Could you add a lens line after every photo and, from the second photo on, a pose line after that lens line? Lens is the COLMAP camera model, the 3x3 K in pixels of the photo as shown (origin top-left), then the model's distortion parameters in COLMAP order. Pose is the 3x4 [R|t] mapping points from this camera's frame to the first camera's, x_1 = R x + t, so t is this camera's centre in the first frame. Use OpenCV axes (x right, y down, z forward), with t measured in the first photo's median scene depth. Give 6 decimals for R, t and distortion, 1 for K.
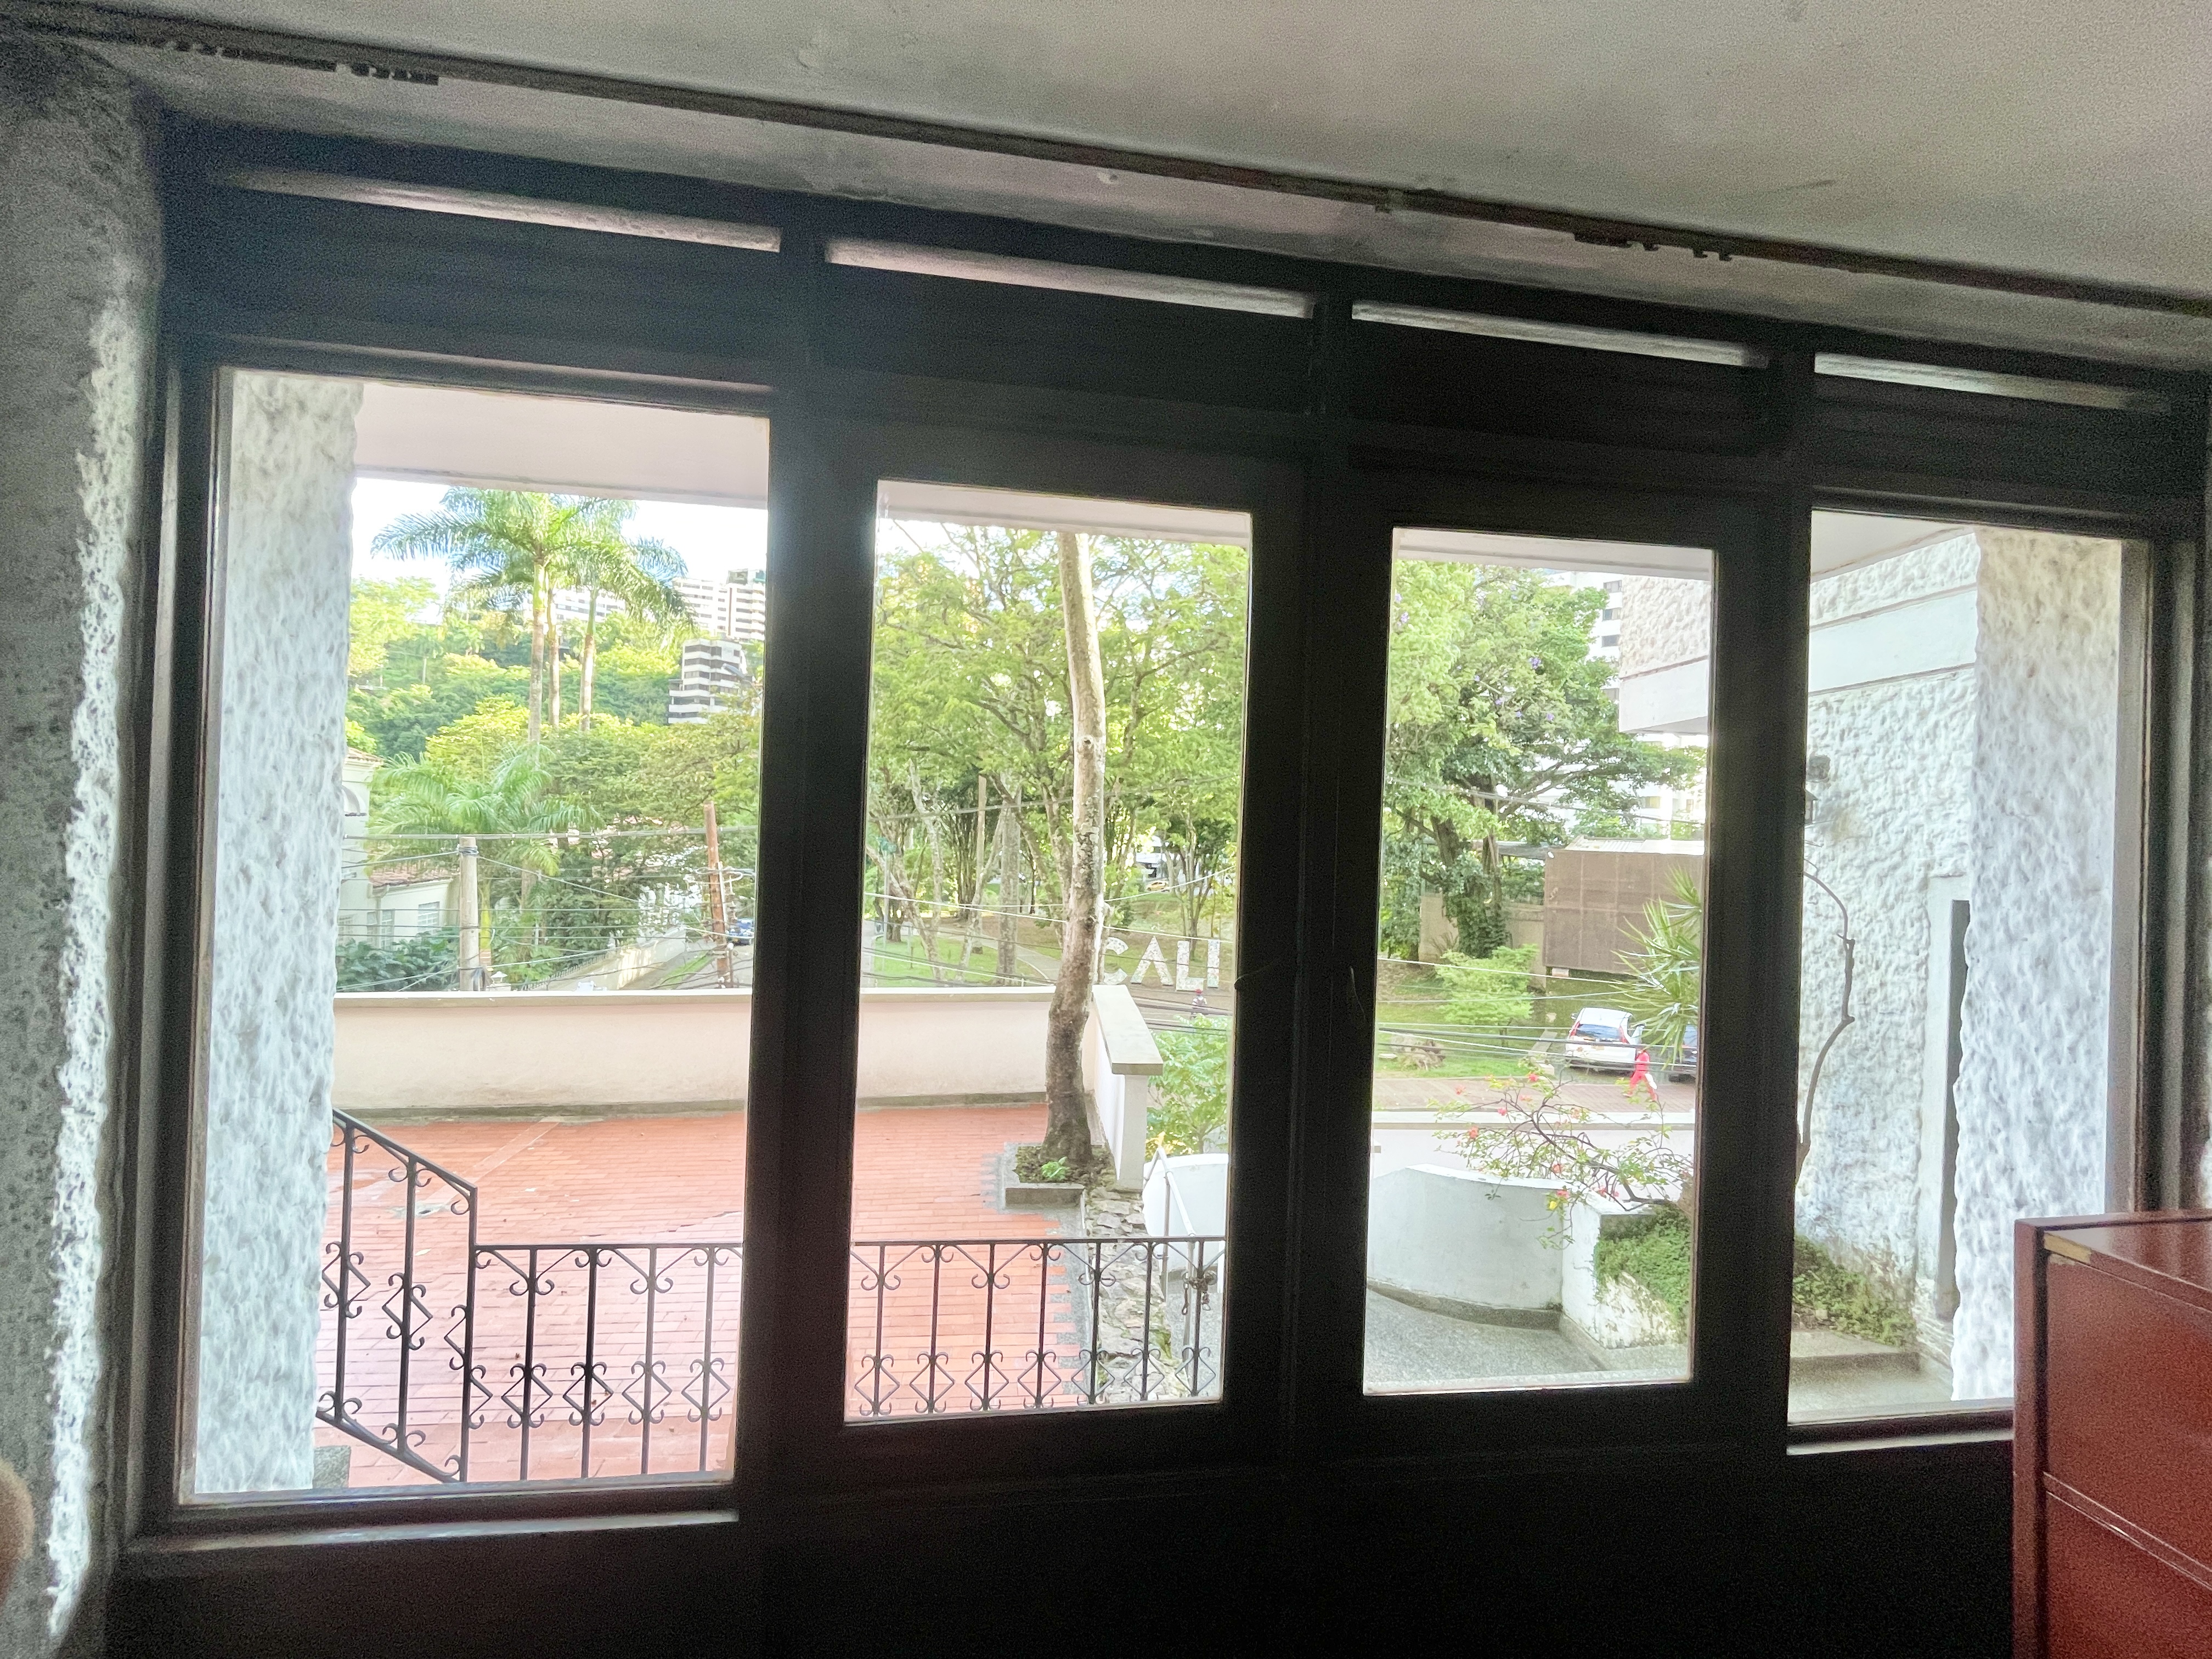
lens RADIAL K [[912.1, 0, 1105.7], [0, 912.1, 829.3], [0, 0, 1]] dist [-0.001302, 0.000604]
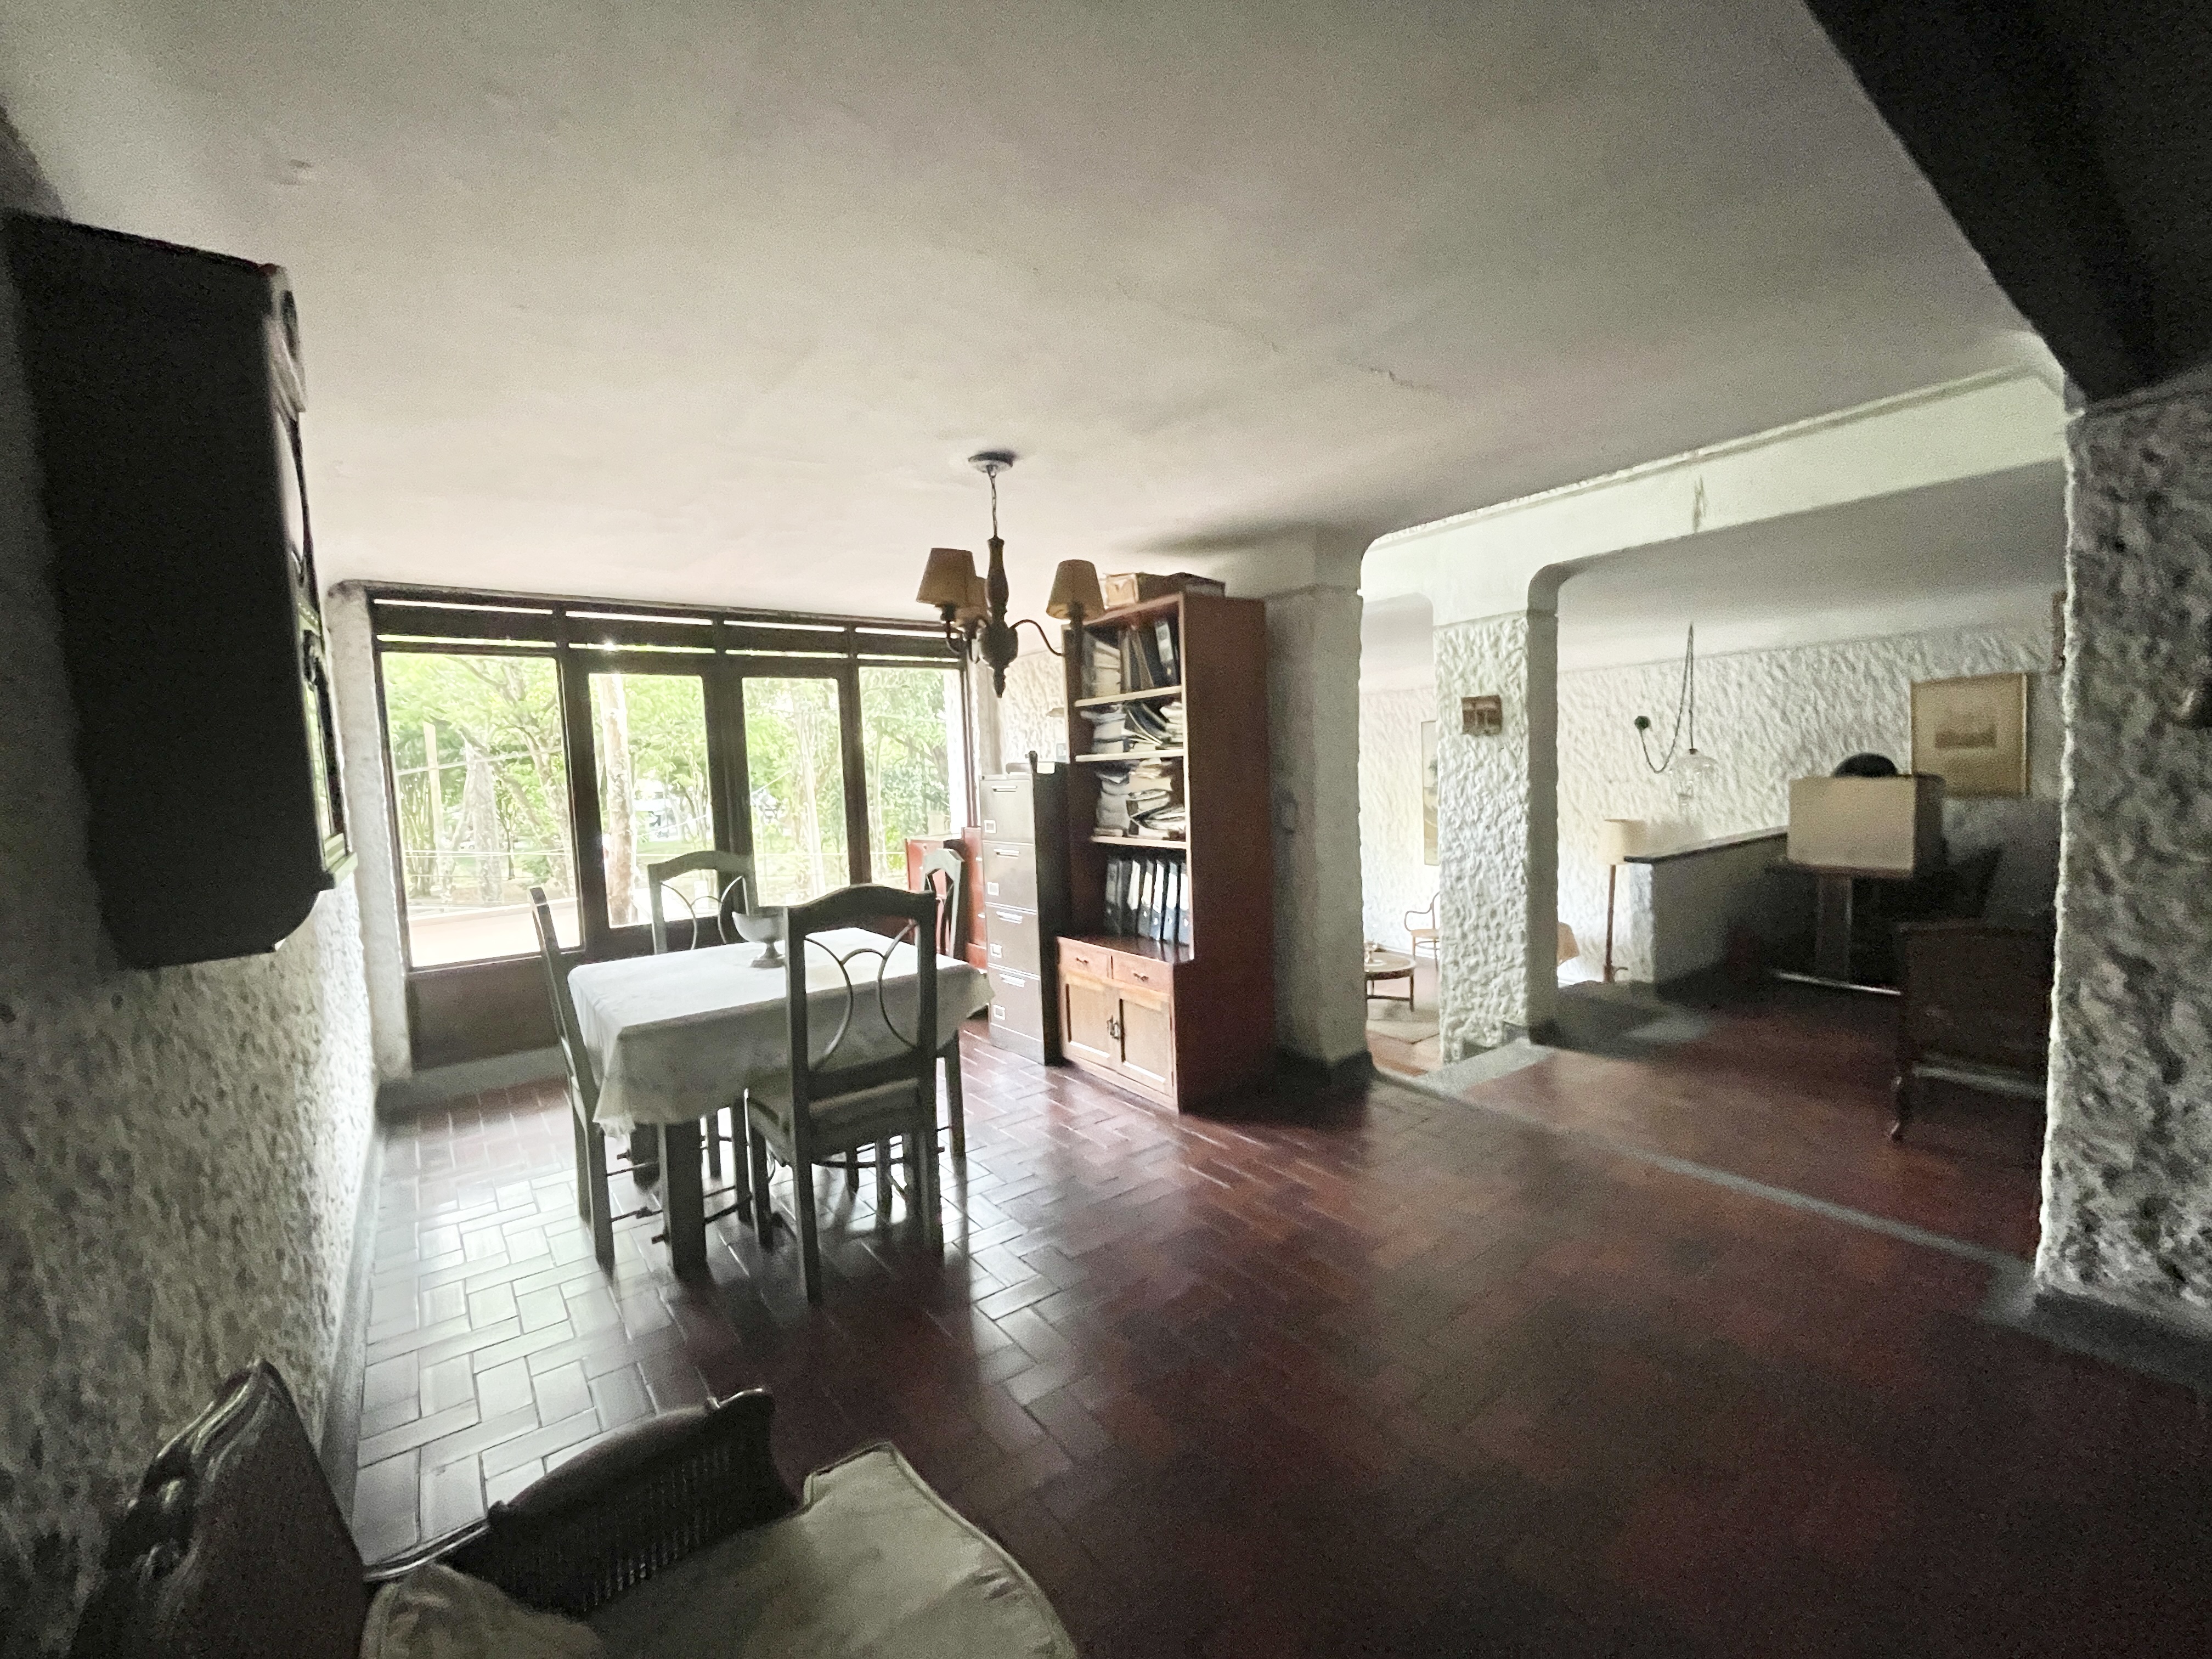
lens RADIAL K [[912.1, 0, 1105.7], [0, 912.1, 829.3], [0, 0, 1]] dist [-0.001302, 0.000604]
pose [[0.868367, -0.103849, 0.484927, -0.014569], [0.066422, 0.993374, 0.093791, 0.001437], [-0.491454, -0.049235, 0.869511, -0.162868]]
